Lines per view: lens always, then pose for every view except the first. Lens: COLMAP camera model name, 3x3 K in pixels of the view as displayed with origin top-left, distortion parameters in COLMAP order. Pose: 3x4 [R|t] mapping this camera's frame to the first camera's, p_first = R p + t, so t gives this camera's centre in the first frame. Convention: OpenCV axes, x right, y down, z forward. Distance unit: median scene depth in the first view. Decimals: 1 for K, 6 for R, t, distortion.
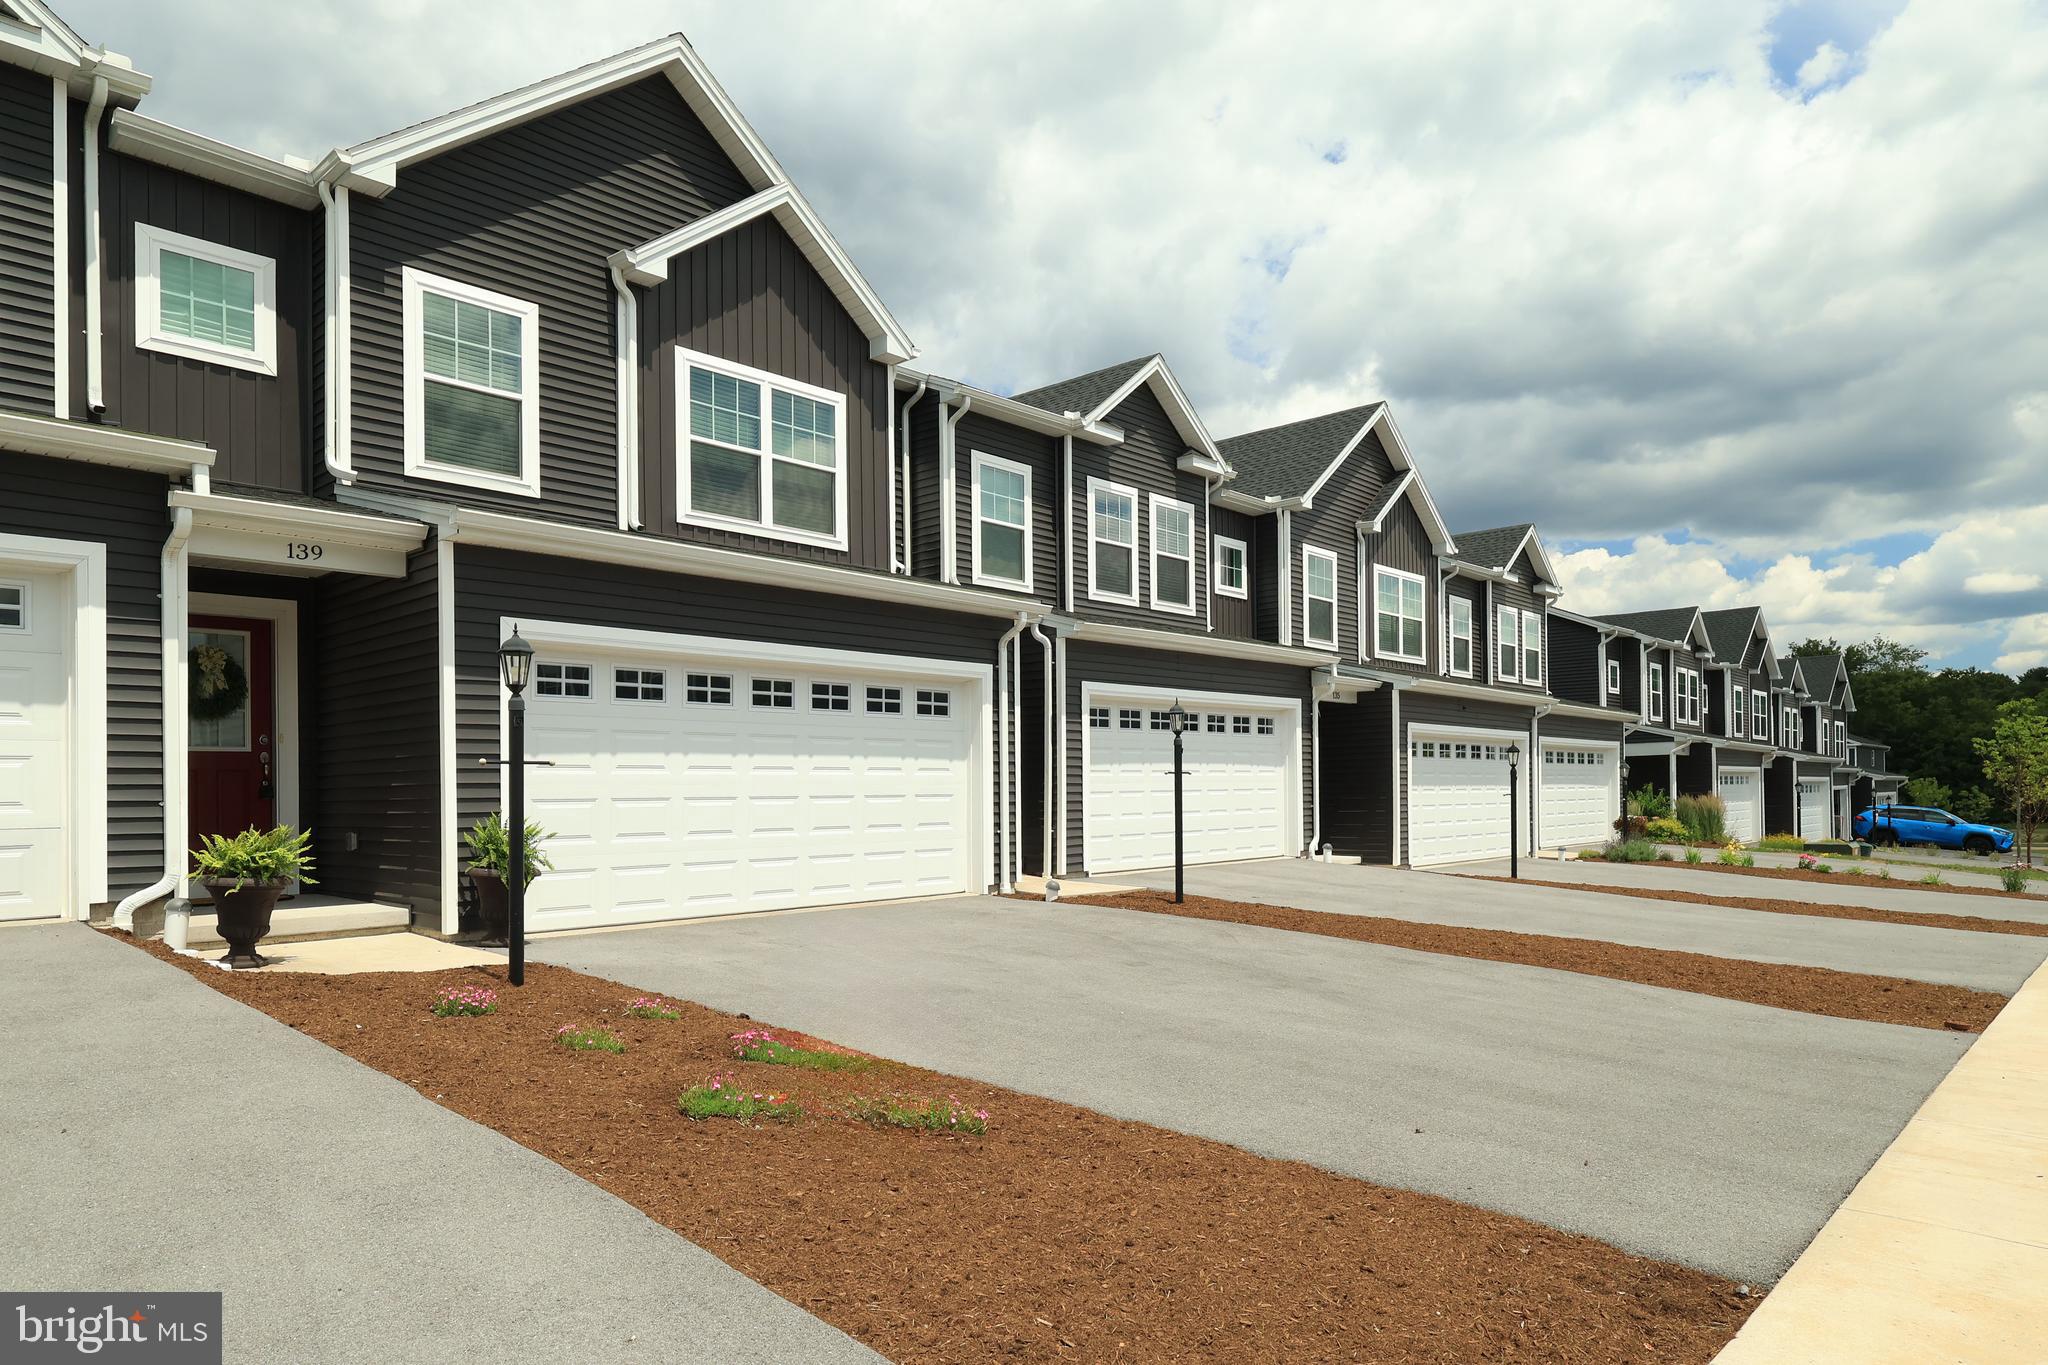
lens RADIAL K [[1264.5, 0, 1016.7], [0, 1264.5, 773.0], [0, 0, 1]] dist [0.010455, -0.001940]
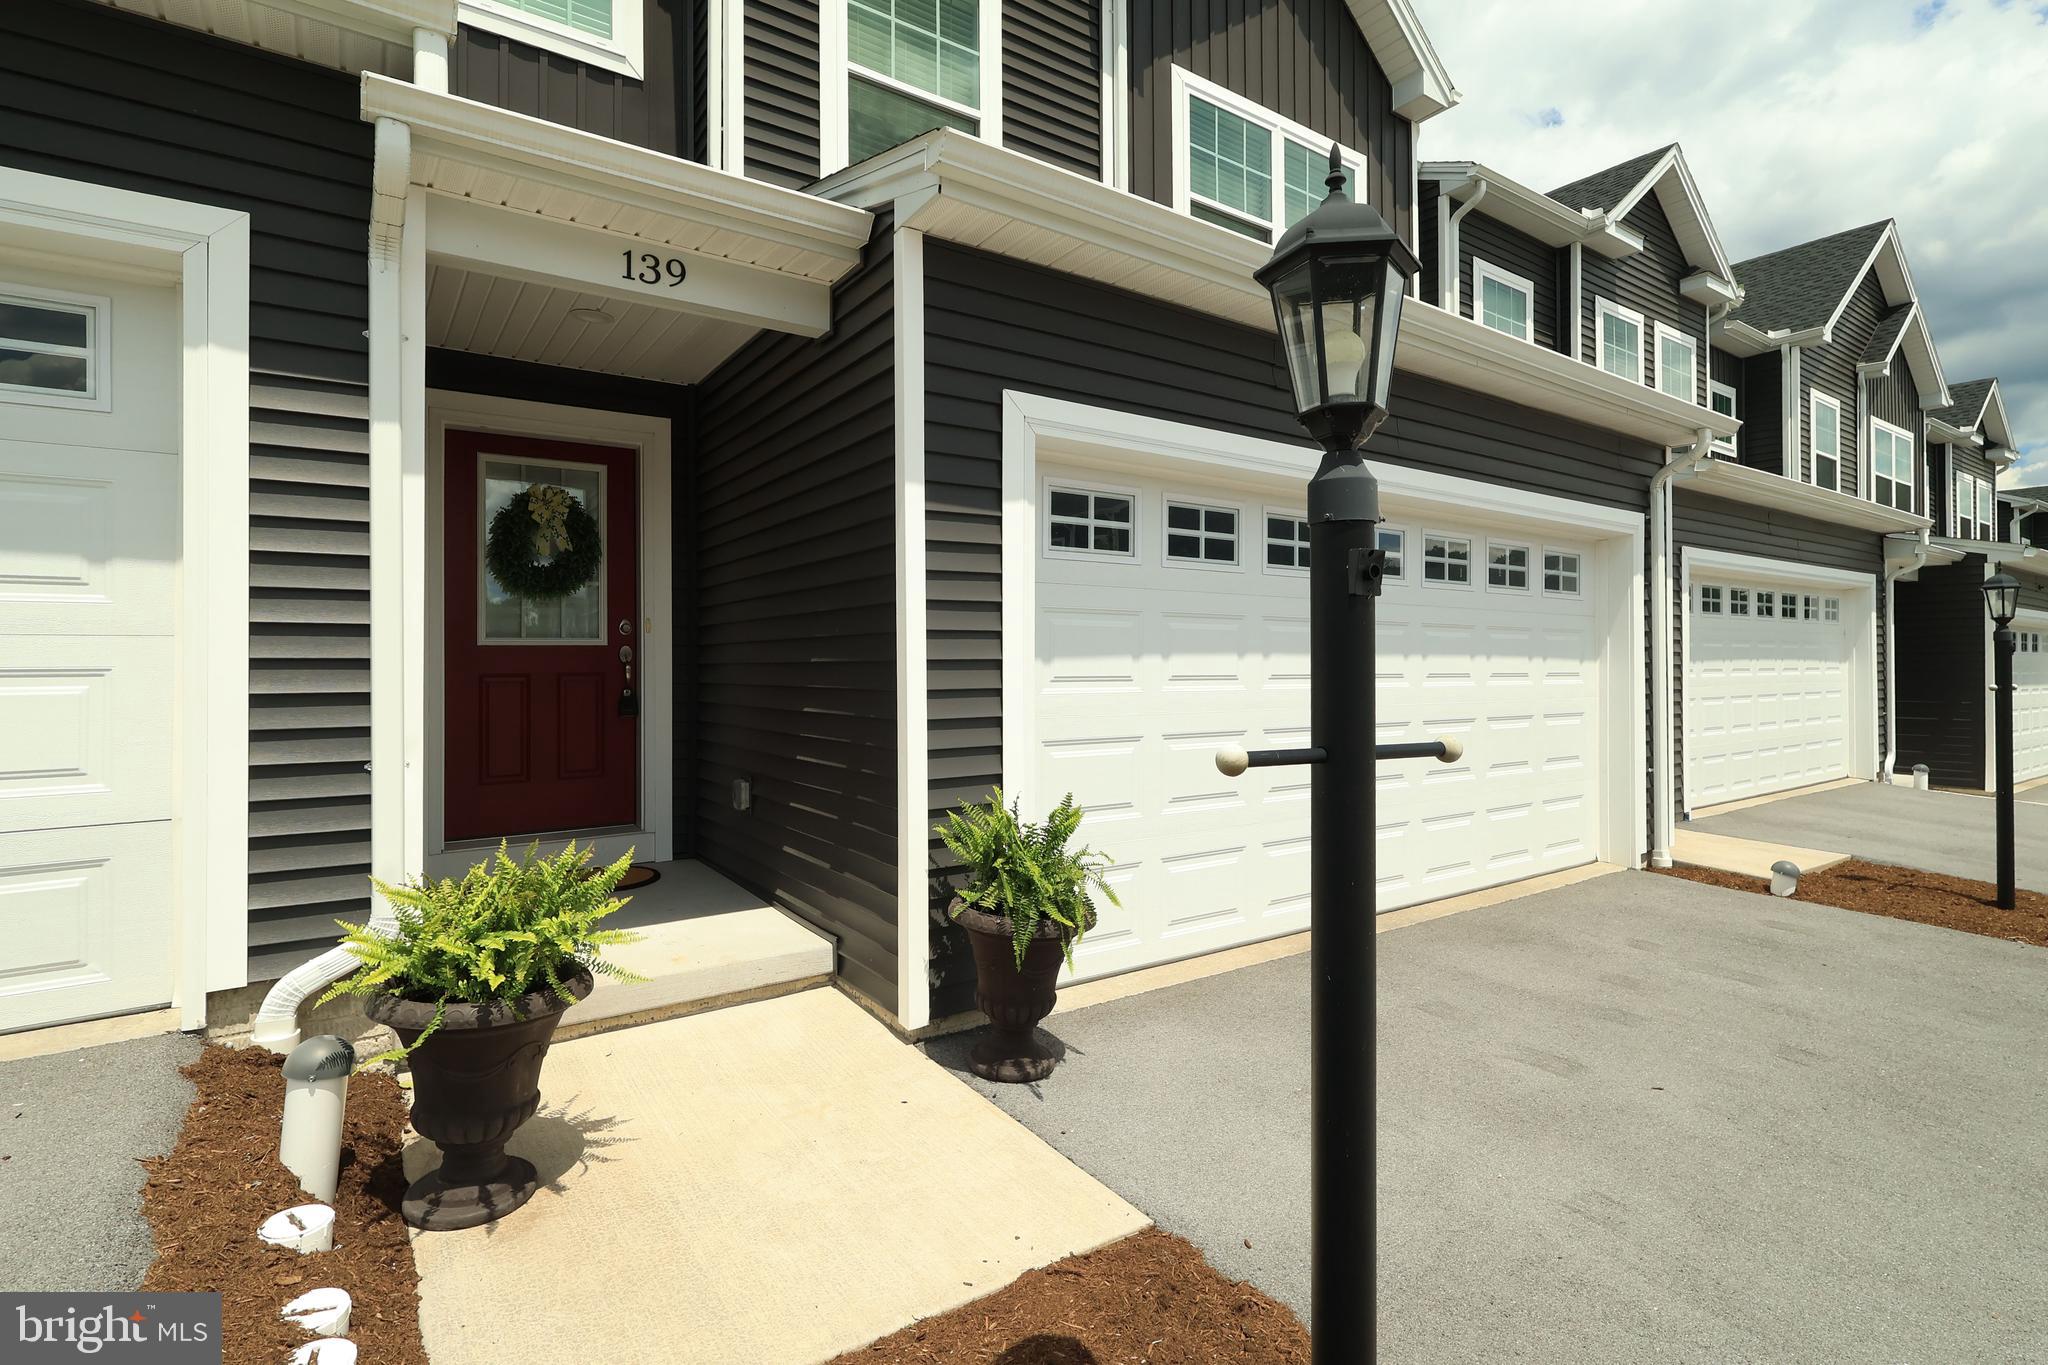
lens RADIAL K [[971.7, 0, 1014.9], [0, 971.7, 656.8], [0, 0, 1]] dist [0.000026, 0.001984]
pose [[0.974890, 0.009922, -0.222466, -0.240162], [-0.007798, 0.999915, 0.010424, -0.015838], [0.222551, -0.008428, 0.974885, 0.472476]]
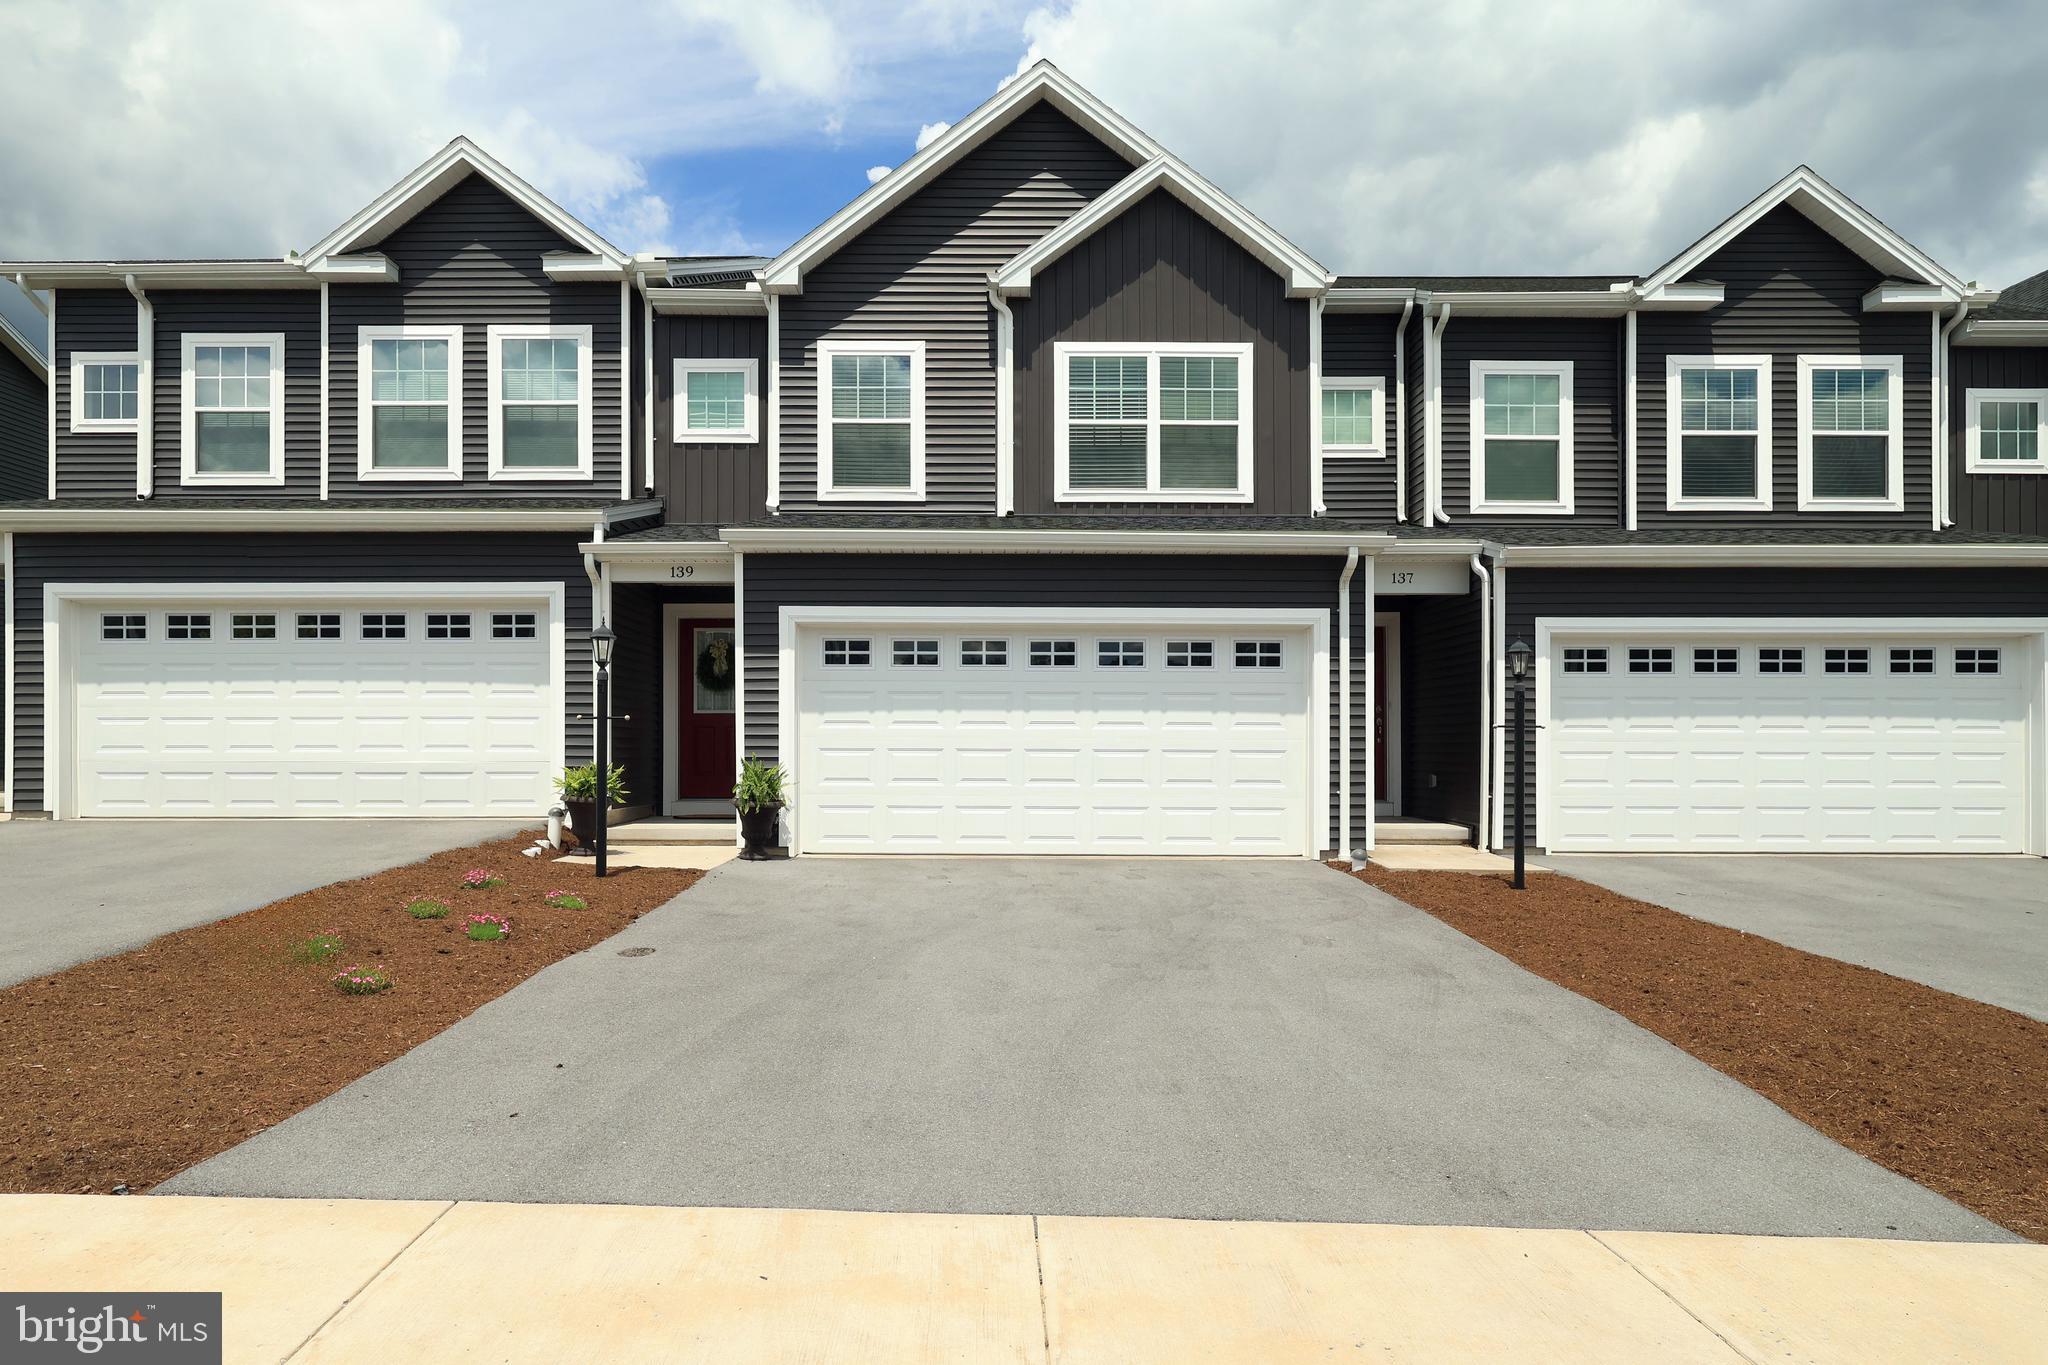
lens RADIAL K [[1264.5, 0, 966.1], [0, 1264.5, 750.1], [0, 0, 1]] dist [0.010455, -0.001940]
pose [[0.675195, 0.008508, -0.737590, 0.515062], [-0.001406, 0.999947, 0.010247, 0.007715], [0.737638, -0.005882, 0.675171, 0.202302]]
